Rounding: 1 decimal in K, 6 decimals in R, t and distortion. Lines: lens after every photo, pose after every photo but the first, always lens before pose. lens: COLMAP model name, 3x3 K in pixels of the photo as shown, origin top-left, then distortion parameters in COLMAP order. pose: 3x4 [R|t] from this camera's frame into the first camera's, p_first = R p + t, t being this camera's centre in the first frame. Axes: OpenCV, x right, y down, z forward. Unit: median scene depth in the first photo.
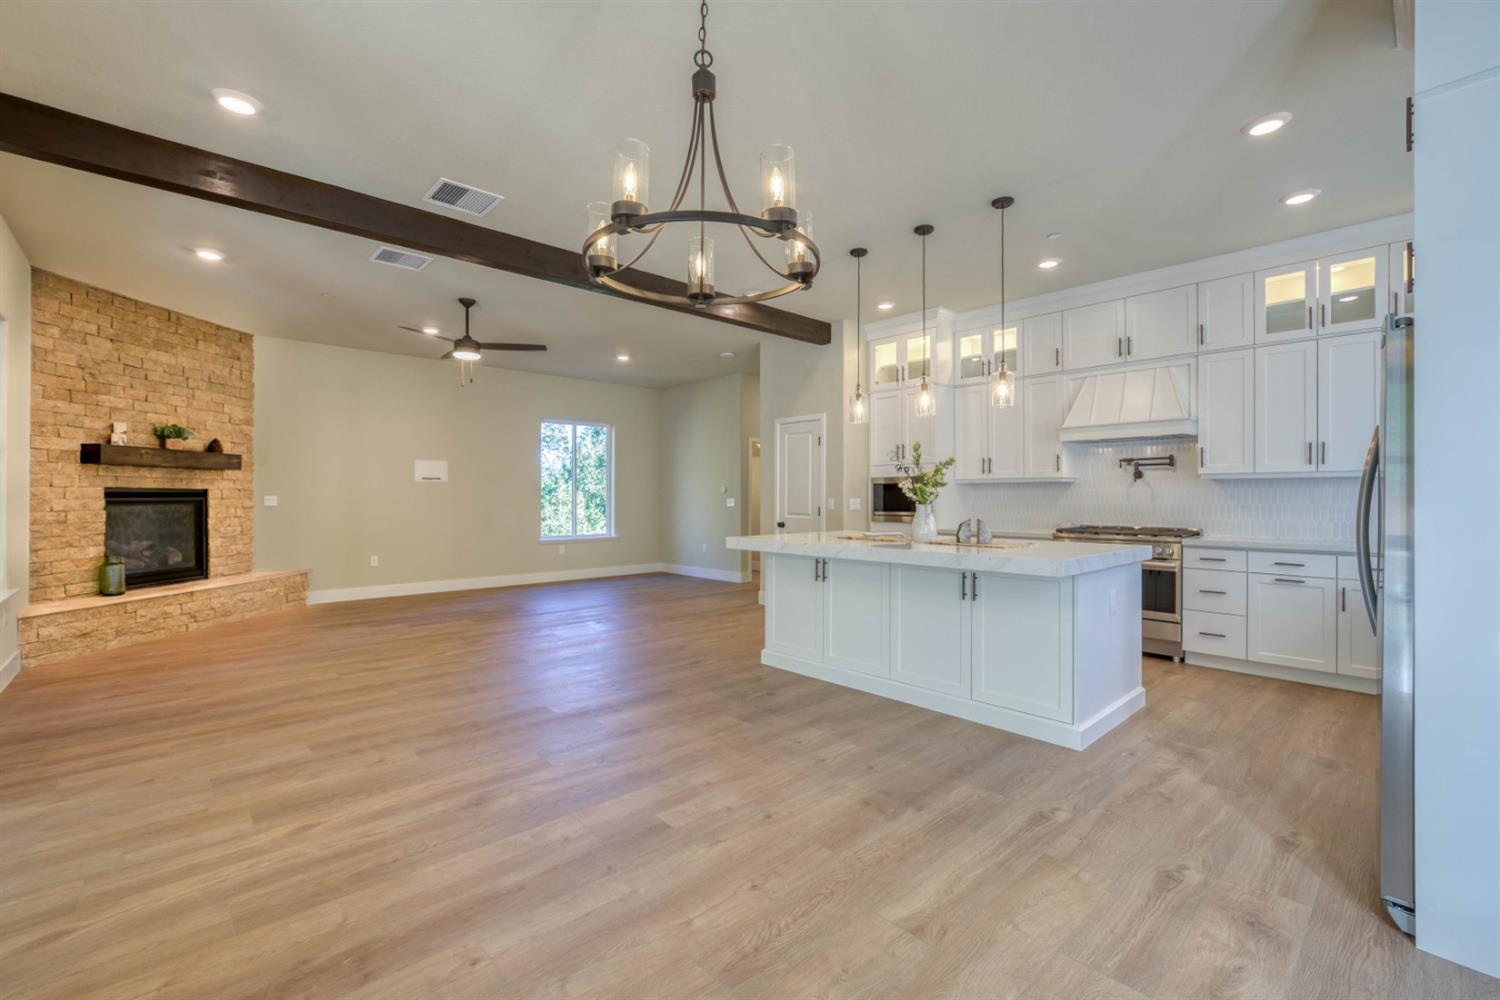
lens RADIAL K [[644.9, 0, 741.4], [0, 644.9, 493.7], [0, 0, 1]] dist [0.007137, 0.000340]
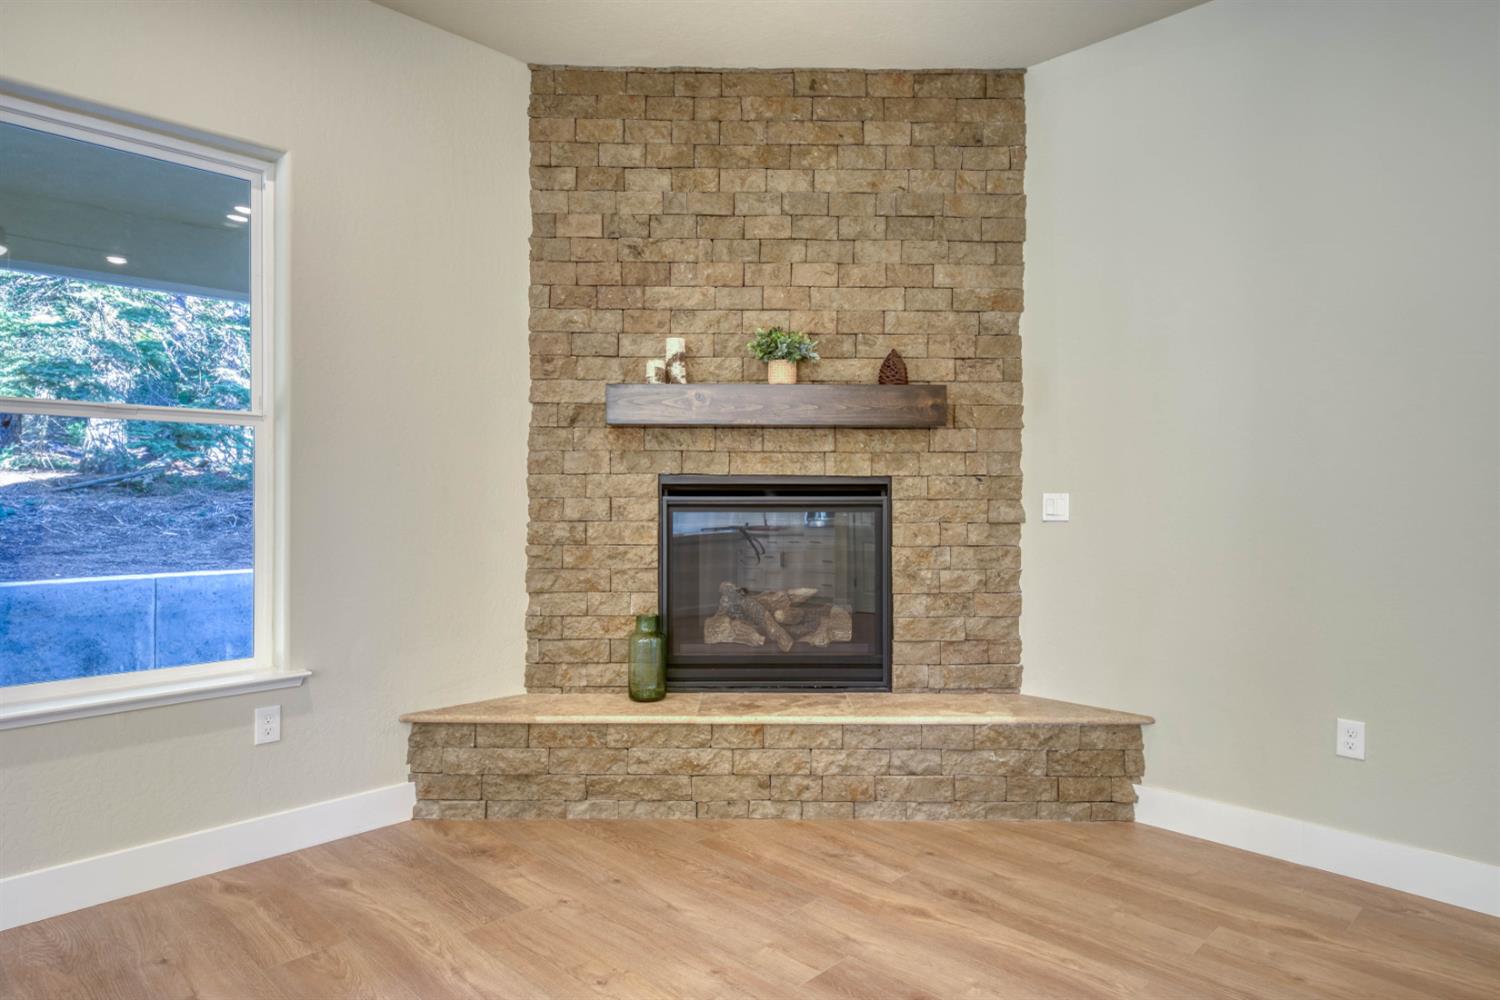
lens RADIAL K [[897.4, 0, 778.2], [0, 897.4, 496.9], [0, 0, 1]] dist [0.024263, -0.004286]
pose [[0.067975, 0.004508, -0.997677, -0.305474], [0.000389, 0.999990, 0.004545, 0.004235], [0.997687, -0.000697, 0.067973, 1.071691]]
